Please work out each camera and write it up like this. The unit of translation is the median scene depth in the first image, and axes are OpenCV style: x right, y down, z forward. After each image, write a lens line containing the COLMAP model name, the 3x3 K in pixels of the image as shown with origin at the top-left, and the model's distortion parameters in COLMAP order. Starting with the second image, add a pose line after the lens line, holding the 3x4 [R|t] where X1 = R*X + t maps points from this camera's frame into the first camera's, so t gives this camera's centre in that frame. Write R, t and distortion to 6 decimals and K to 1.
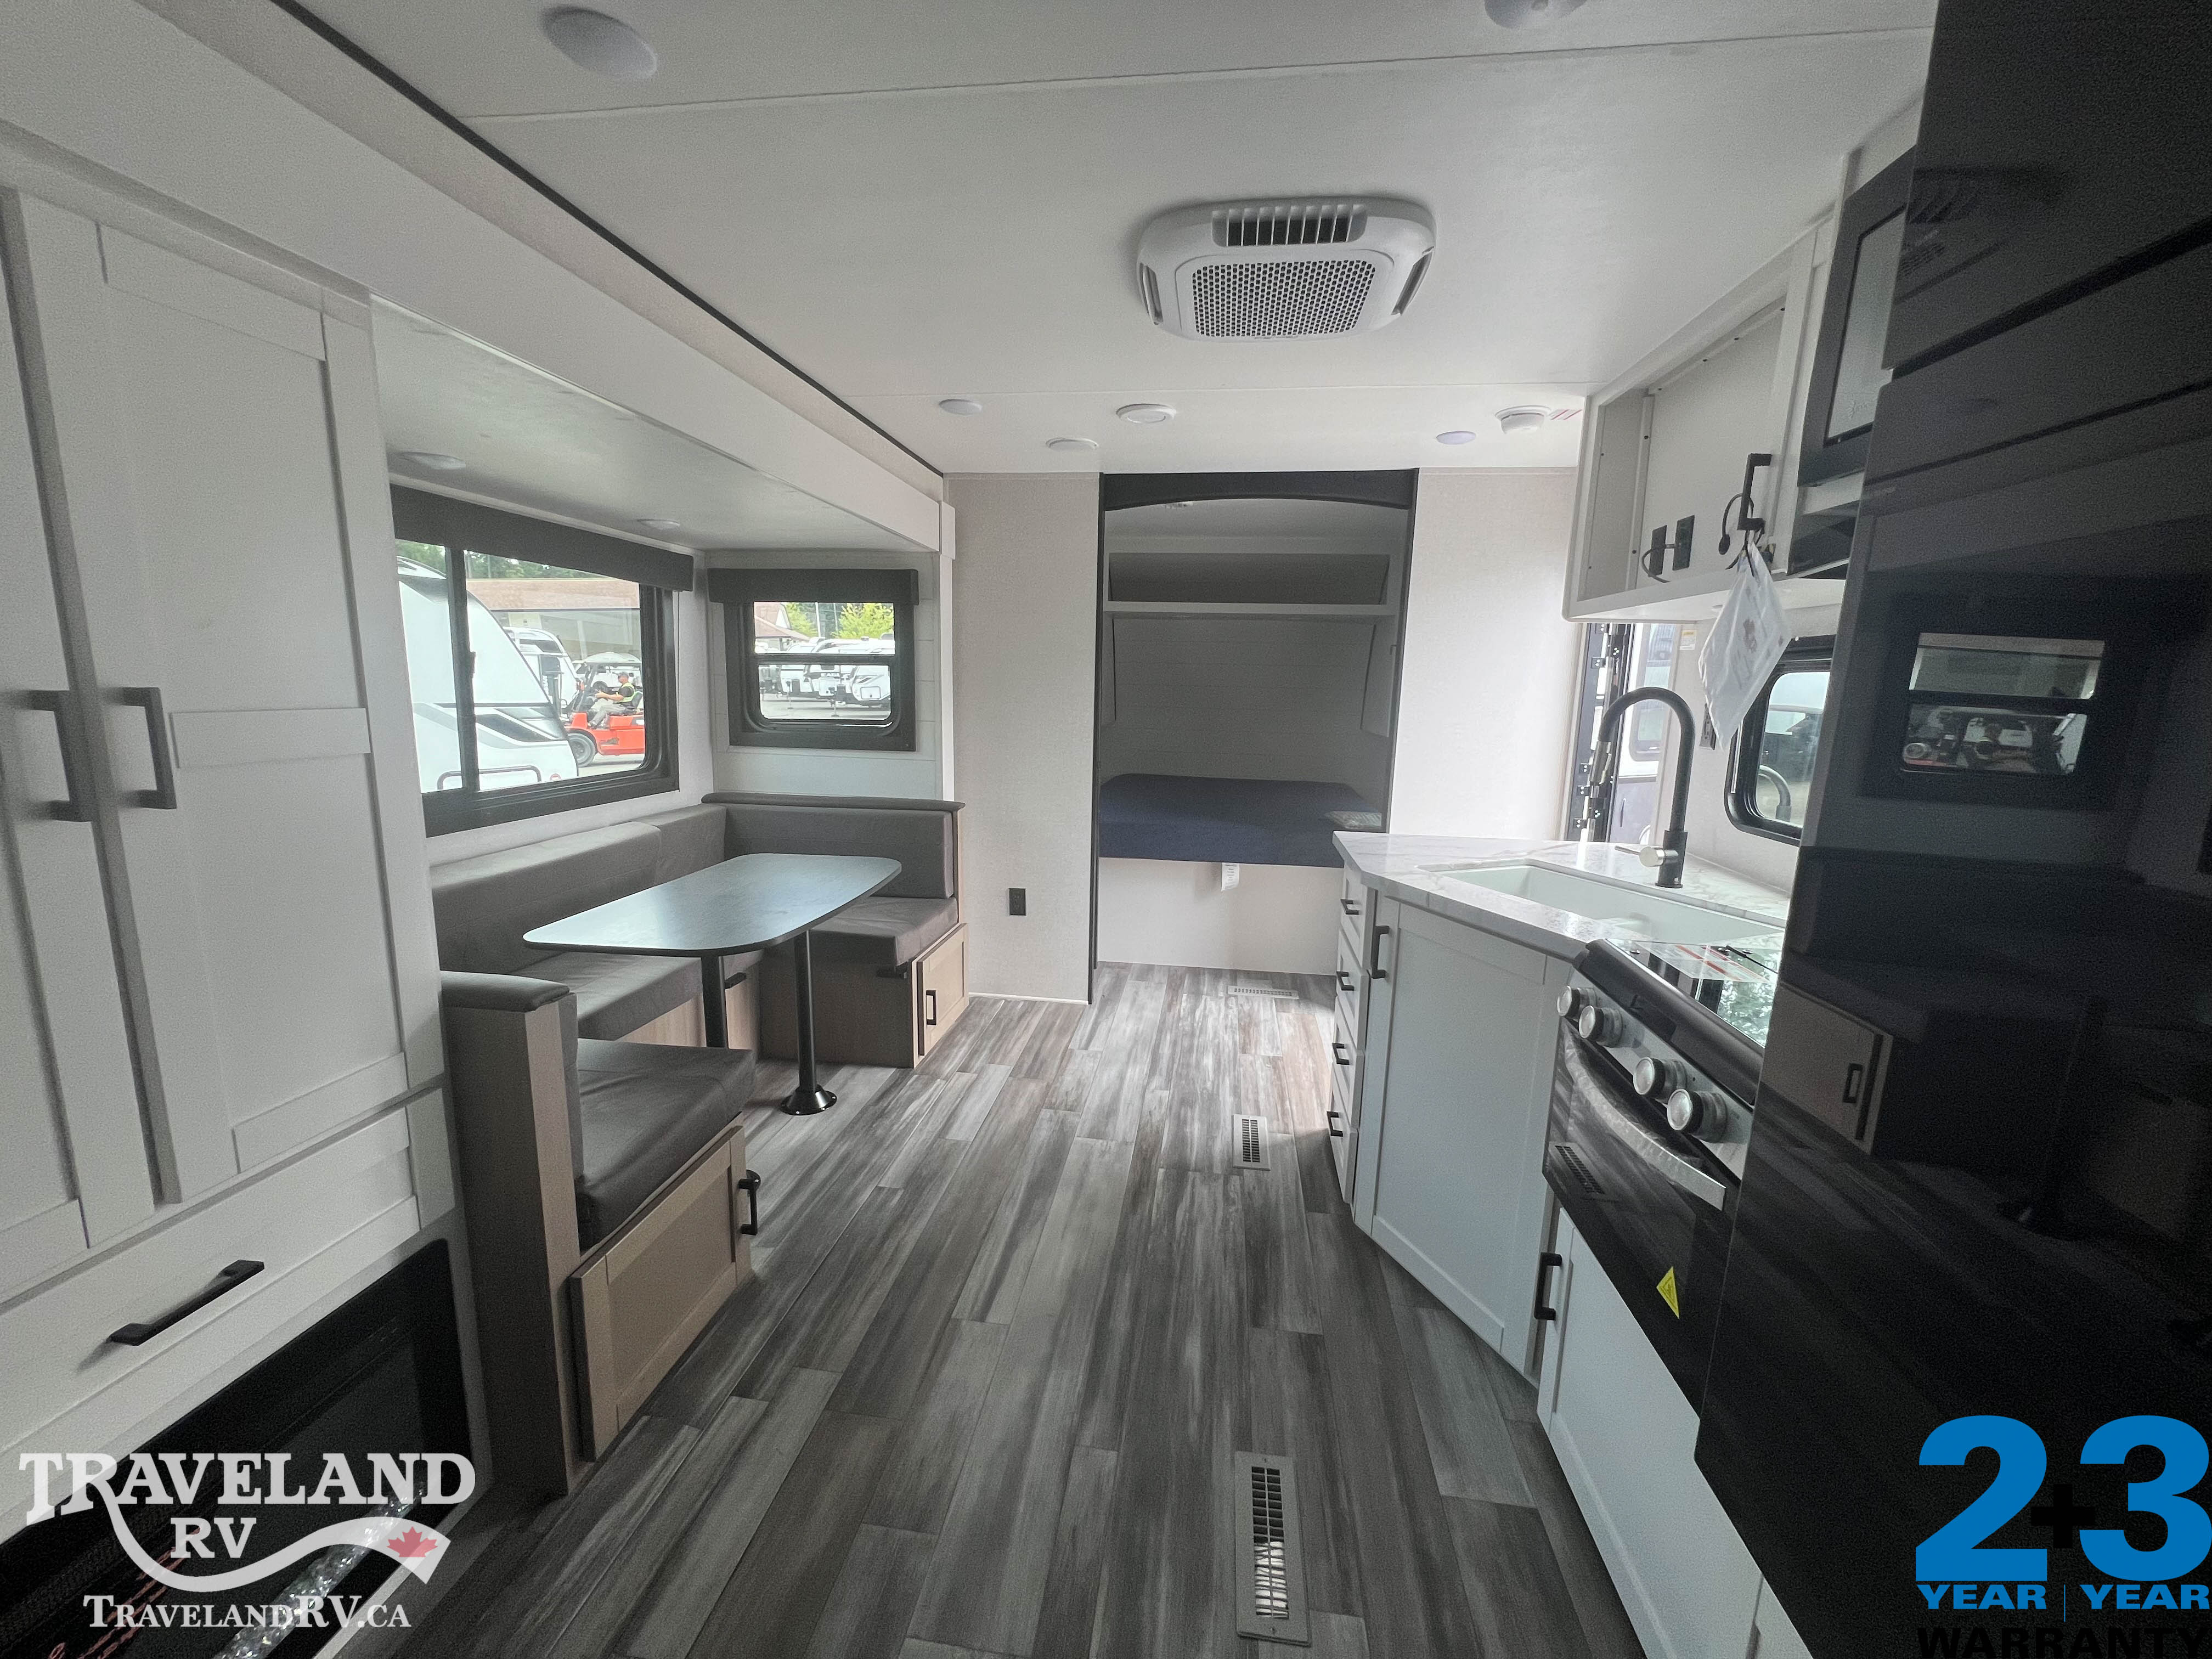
lens RADIAL K [[888.2, 0, 1102.3], [0, 888.2, 834.9], [0, 0, 1]] dist [-0.001174, 0.001200]
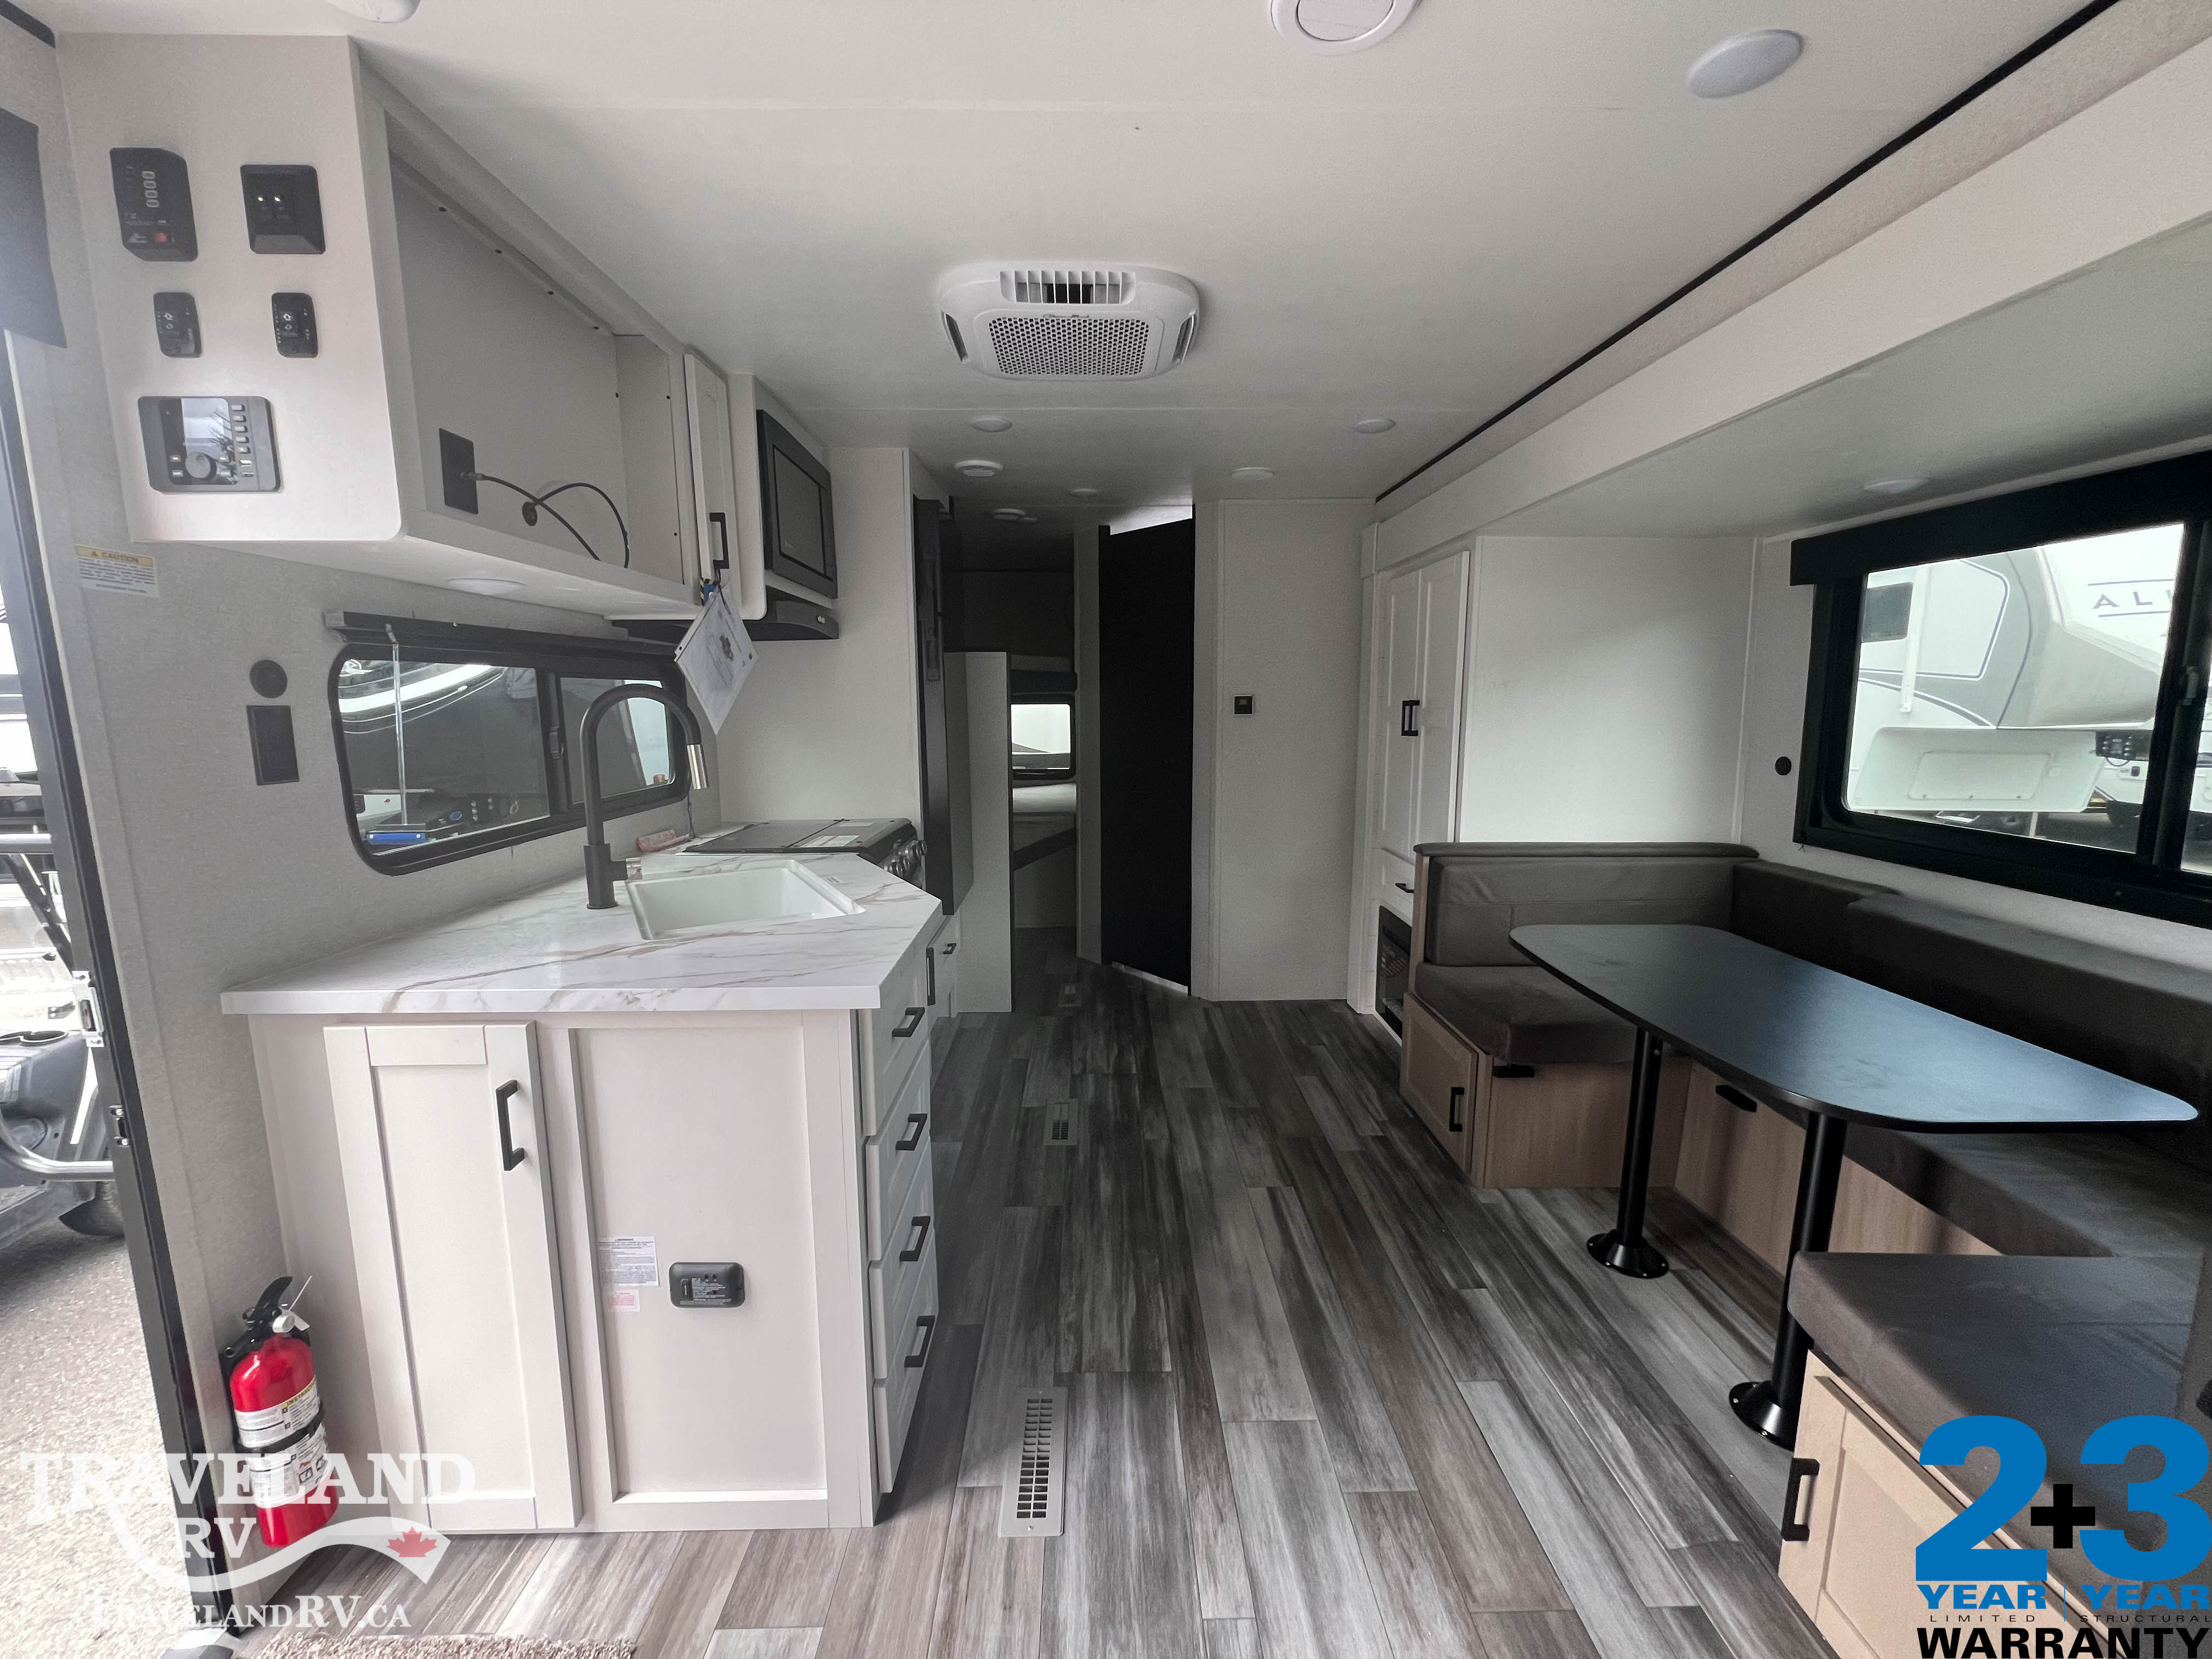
lens RADIAL K [[888.2, 0, 1213.0], [0, 888.2, 825.8], [0, 0, 1]] dist [-0.001174, 0.001200]
pose [[-0.962864, 0.018909, -0.269326, 0.225603], [-0.064948, 0.952029, 0.299037, -0.270701], [0.262060, 0.305424, -0.915446, 1.594344]]
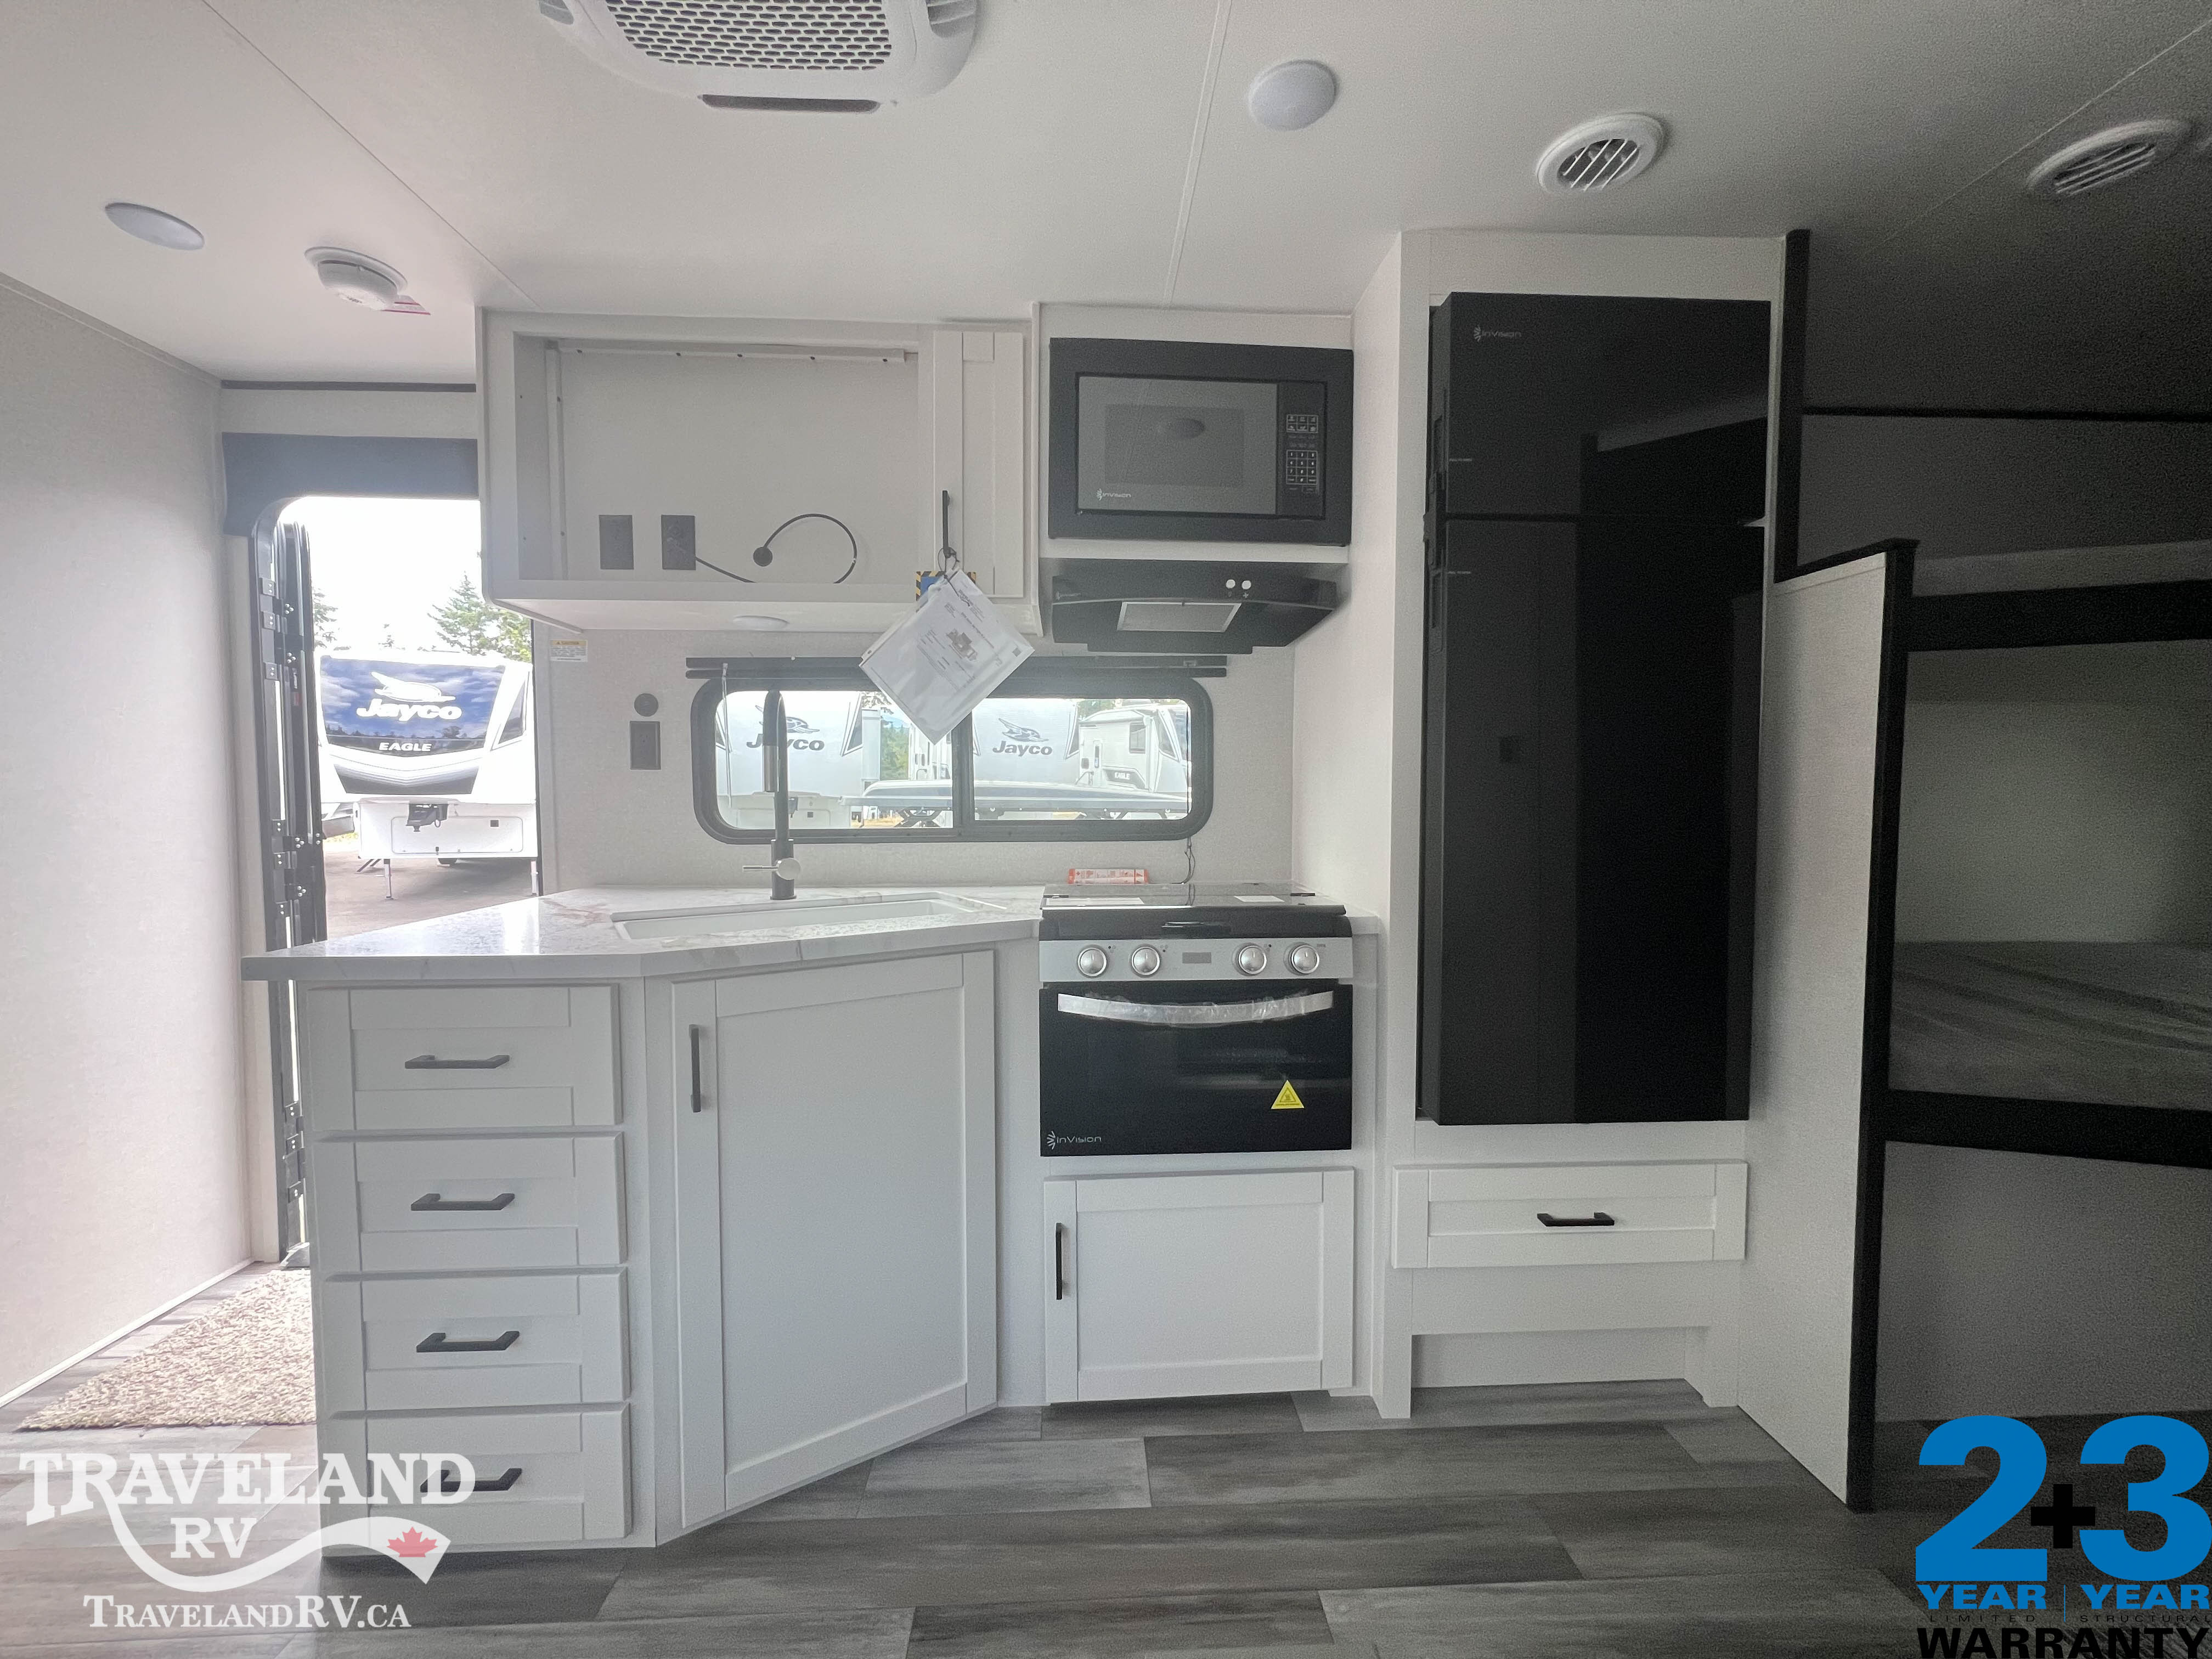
lens RADIAL K [[888.2, 0, 1095.4], [0, 888.2, 834.3], [0, 0, 1]] dist [-0.001174, 0.001200]
pose [[-0.178872, -0.065639, 0.981680, -0.308759], [0.166599, 0.981343, 0.095973, -0.044148], [-0.969665, 0.180714, -0.164600, 0.668062]]
